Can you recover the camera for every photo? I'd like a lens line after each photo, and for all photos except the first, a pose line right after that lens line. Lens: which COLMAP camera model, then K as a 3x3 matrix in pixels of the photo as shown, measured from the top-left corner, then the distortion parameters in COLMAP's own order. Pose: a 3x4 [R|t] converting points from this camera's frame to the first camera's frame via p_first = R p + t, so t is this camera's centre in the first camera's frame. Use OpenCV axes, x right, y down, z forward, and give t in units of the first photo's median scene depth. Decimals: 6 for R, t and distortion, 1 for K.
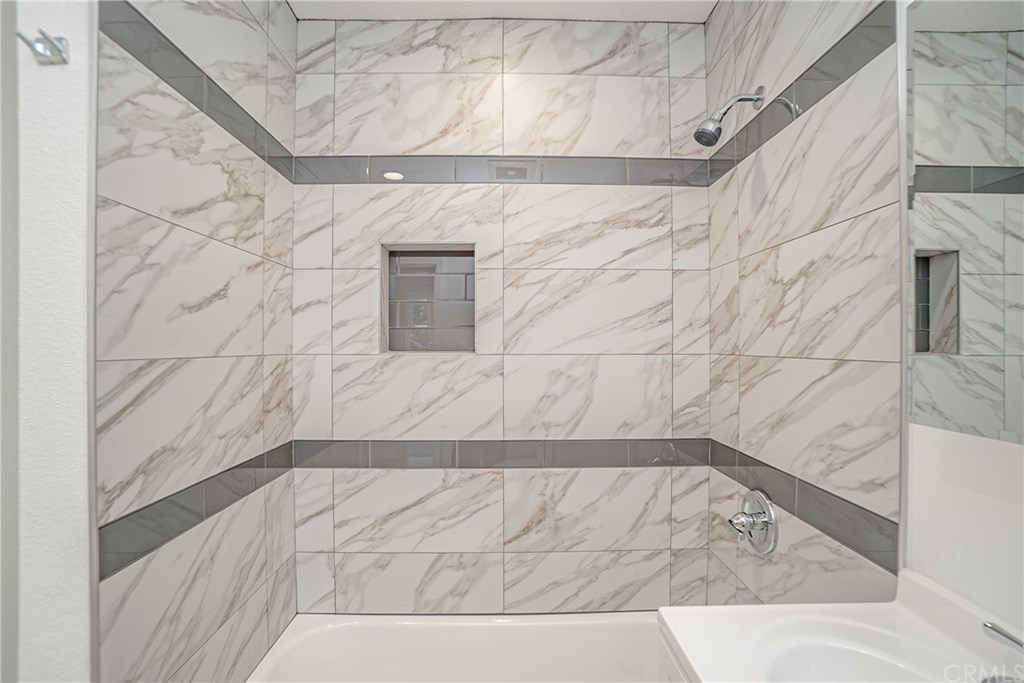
lens RADIAL K [[463.0, 0, 518.4], [0, 463.0, 341.6], [0, 0, 1]] dist [-0.065163, 0.023912]
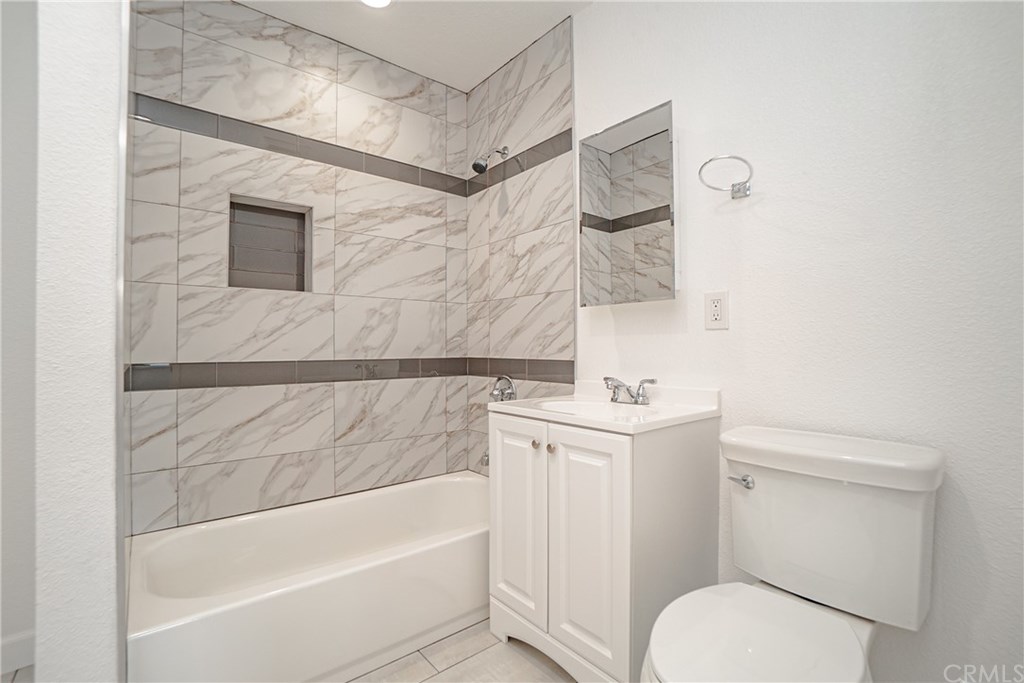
lens RADIAL K [[463.0, 0, 518.4], [0, 463.0, 341.6], [0, 0, 1]] dist [-0.065163, 0.023912]
pose [[0.776060, 0.004954, 0.630640, -0.449000], [0.004558, 0.999899, -0.013463, 0.181920], [-0.630643, 0.013323, 0.775959, -0.341239]]
